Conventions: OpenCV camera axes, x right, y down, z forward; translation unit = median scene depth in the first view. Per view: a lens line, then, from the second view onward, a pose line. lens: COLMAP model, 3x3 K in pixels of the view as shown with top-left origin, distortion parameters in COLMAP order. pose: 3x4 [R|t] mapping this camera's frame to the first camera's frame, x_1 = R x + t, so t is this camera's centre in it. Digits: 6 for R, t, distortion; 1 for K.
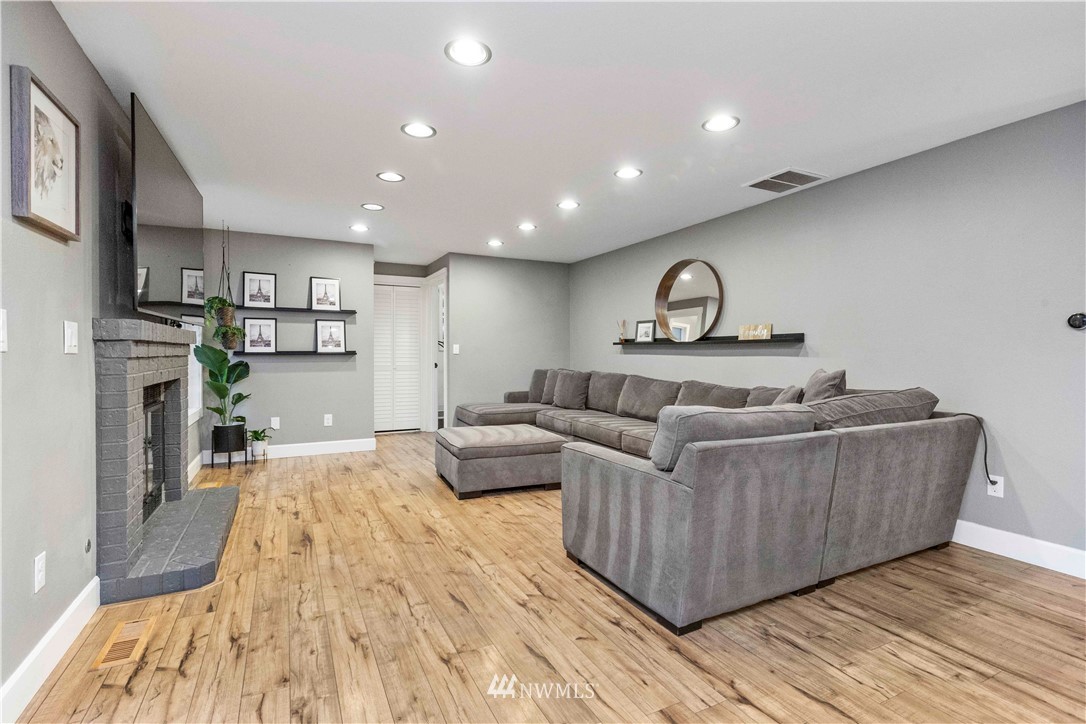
lens RADIAL K [[501.6, 0, 523.1], [0, 501.6, 355.6], [0, 0, 1]] dist [0.008039, -0.002814]
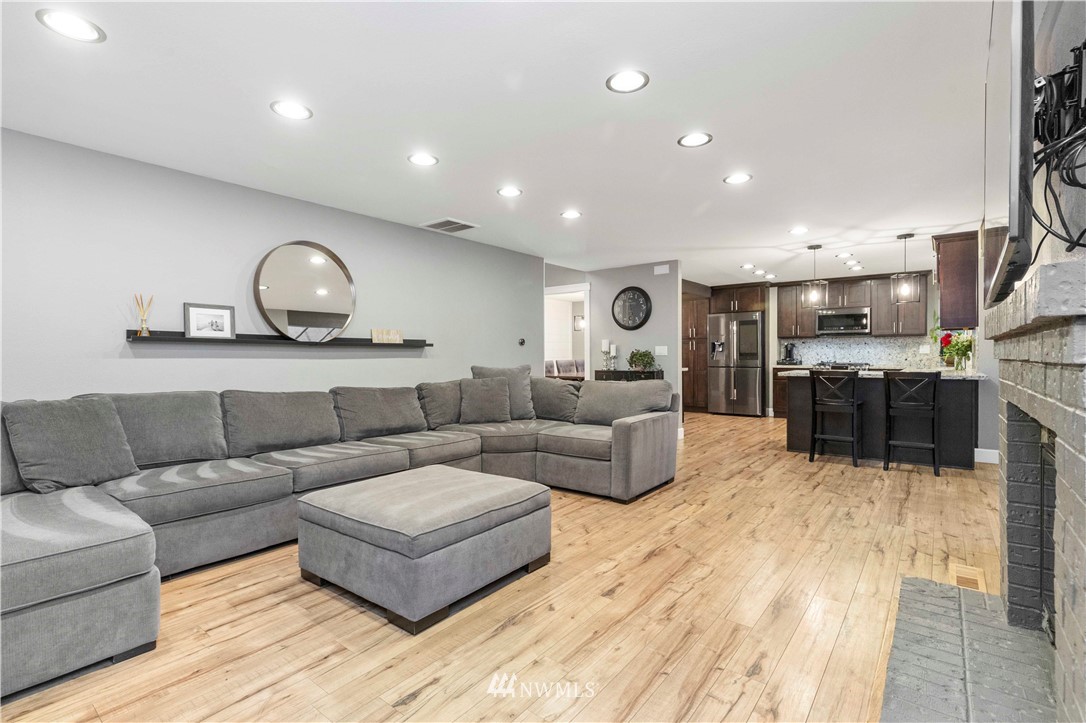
lens RADIAL K [[501.6, 0, 549.8], [0, 501.6, 361.3], [0, 0, 1]] dist [0.008039, -0.002814]
pose [[-0.450328, -0.011429, 0.892790, -1.024121], [0.005682, 0.999861, 0.015666, -0.011134], [-0.892845, 0.012128, -0.450201, 1.786059]]
